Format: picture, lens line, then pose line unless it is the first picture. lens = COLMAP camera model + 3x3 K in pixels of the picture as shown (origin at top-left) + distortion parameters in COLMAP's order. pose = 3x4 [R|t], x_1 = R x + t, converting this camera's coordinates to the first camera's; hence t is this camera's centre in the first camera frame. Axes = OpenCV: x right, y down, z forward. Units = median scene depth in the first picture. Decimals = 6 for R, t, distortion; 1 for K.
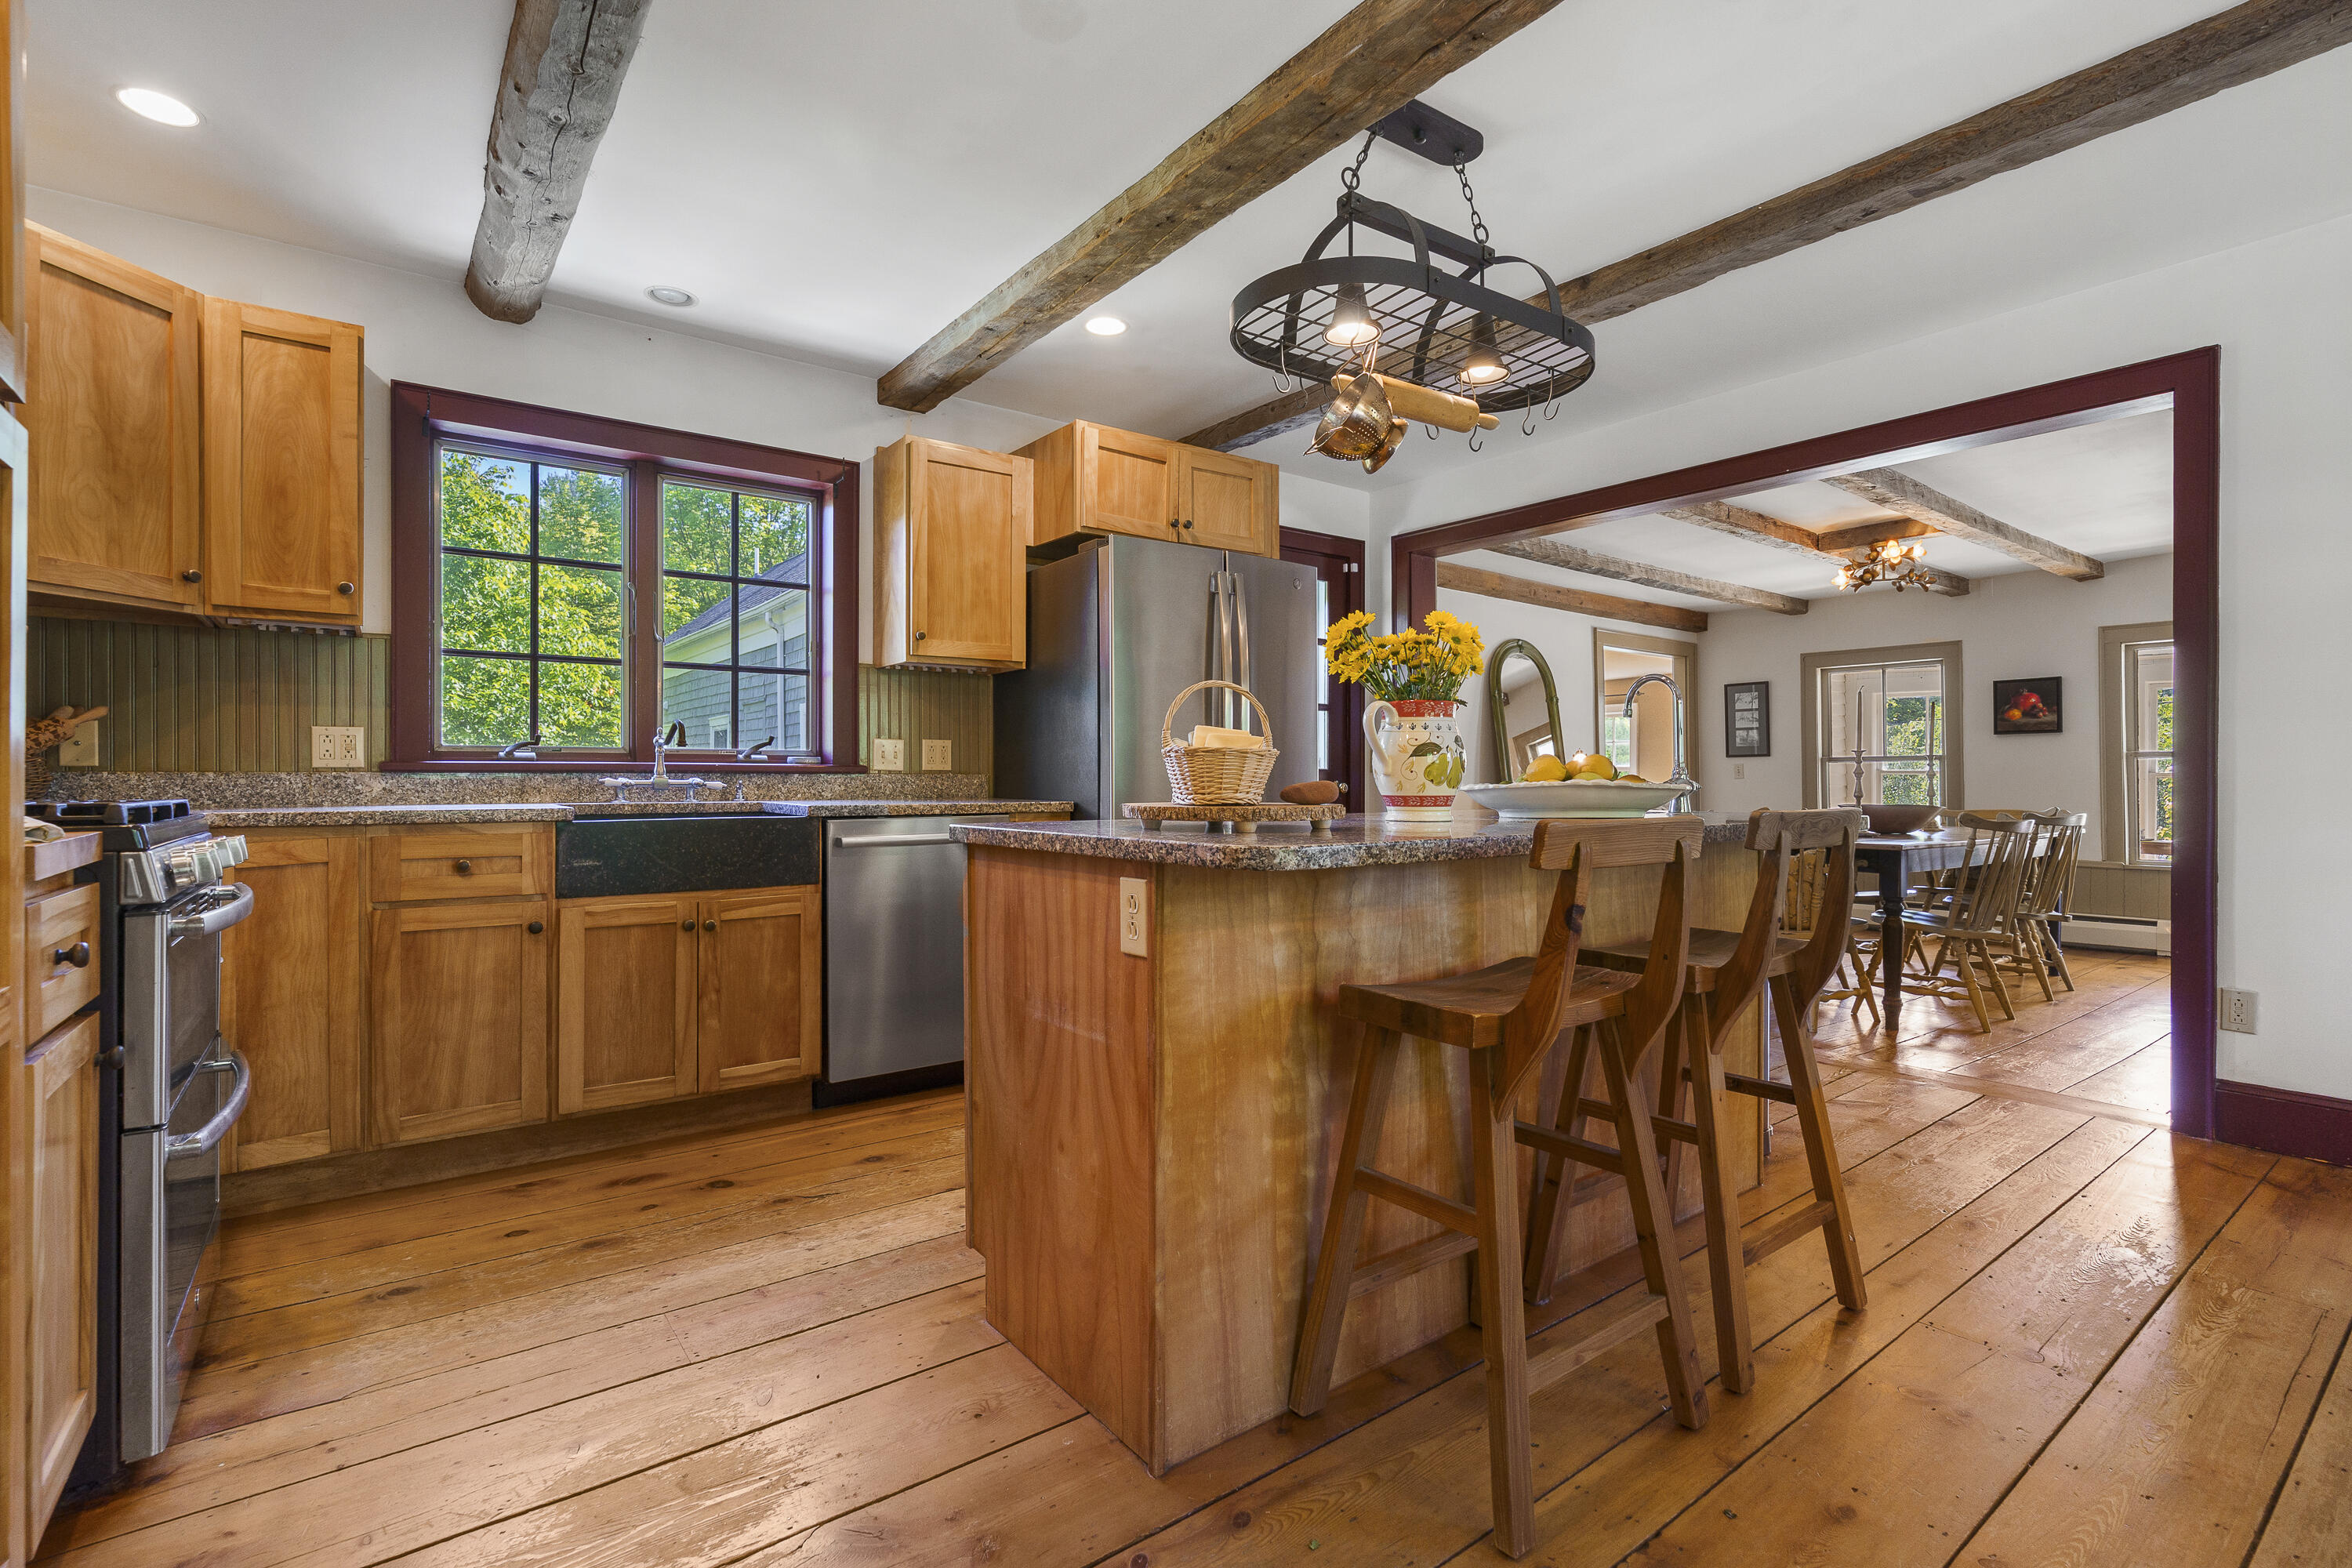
lens RADIAL K [[1083.6, 0, 1176.1], [0, 1083.6, 782.8], [0, 0, 1]] dist [-0.010408, 0.003918]
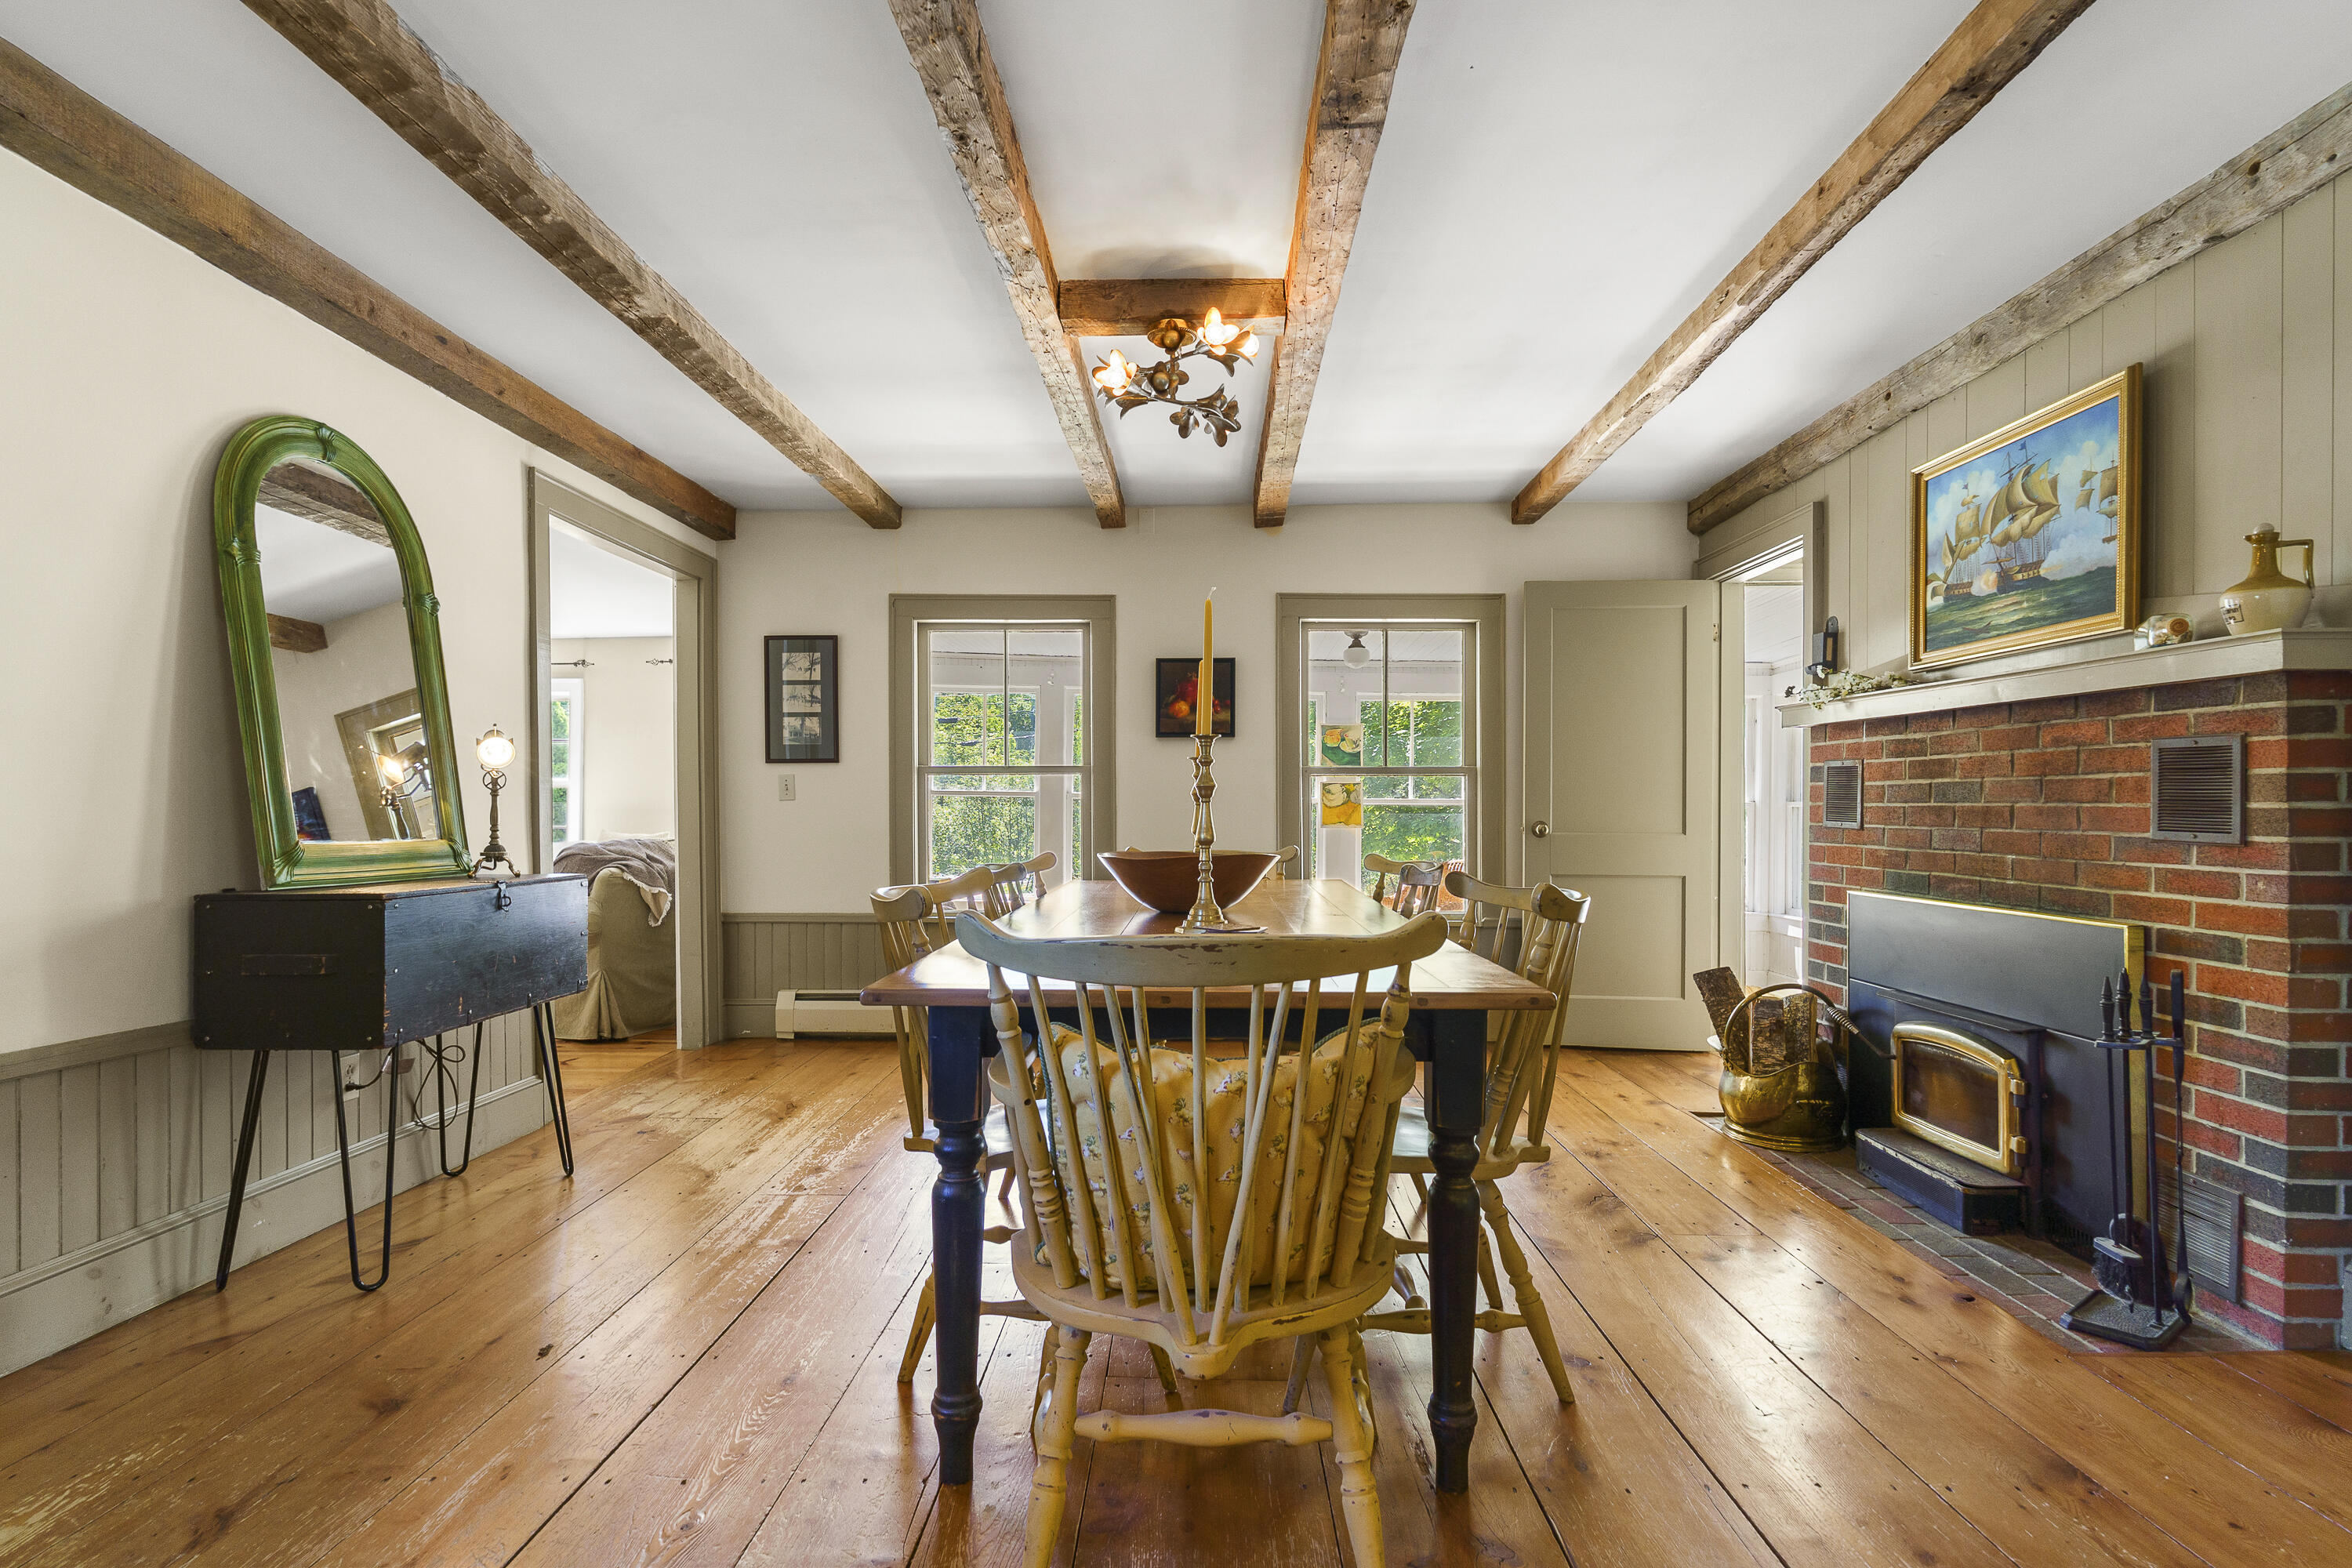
lens RADIAL K [[1166.6, 0, 1177.3], [0, 1166.6, 799.0], [0, 0, 1]] dist [0.003877, -0.001002]
pose [[0.618477, 0.007556, 0.785766, 0.336170], [-0.002862, 0.999969, -0.007364, -0.000574], [-0.785798, 0.002305, 0.618479, 0.955630]]
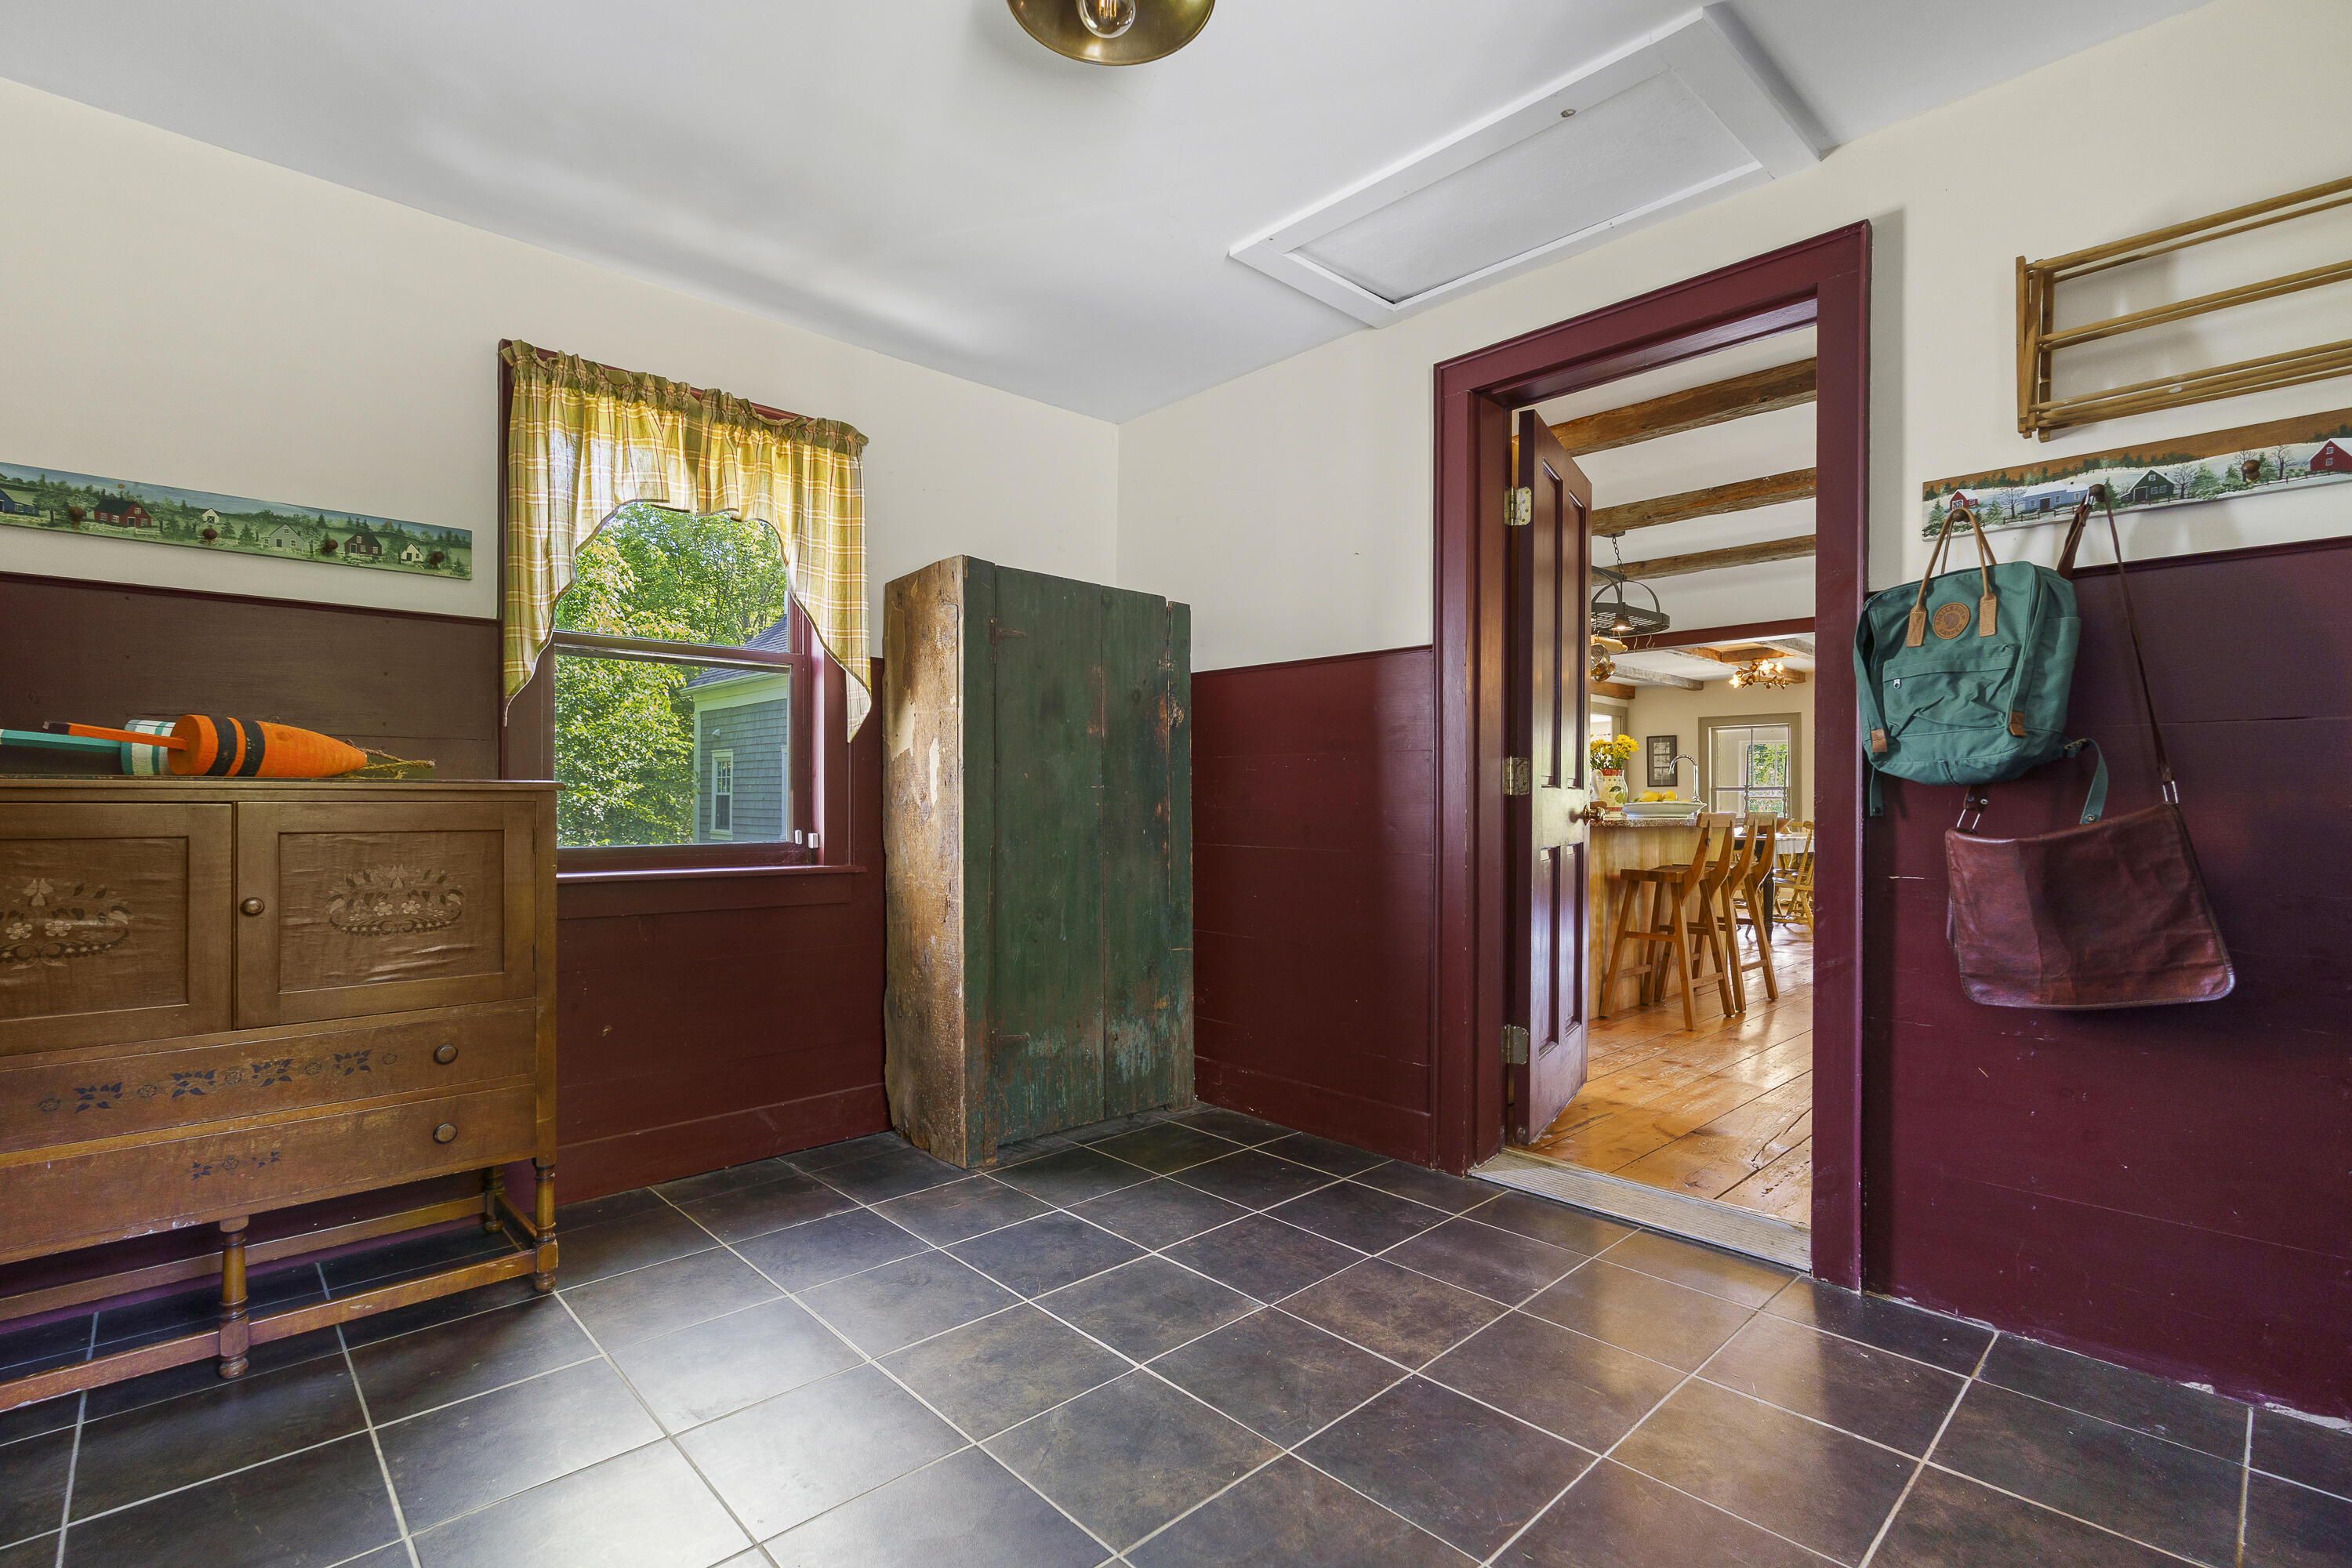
lens RADIAL K [[1083.6, 0, 1176.7], [0, 1083.6, 808.0], [0, 0, 1]] dist [-0.010408, 0.003918]
pose [[0.993535, 0.003653, 0.113469, -0.604375], [-0.004076, 0.999986, 0.003500, 0.004760], [-0.113455, -0.003940, 0.993535, -0.786365]]
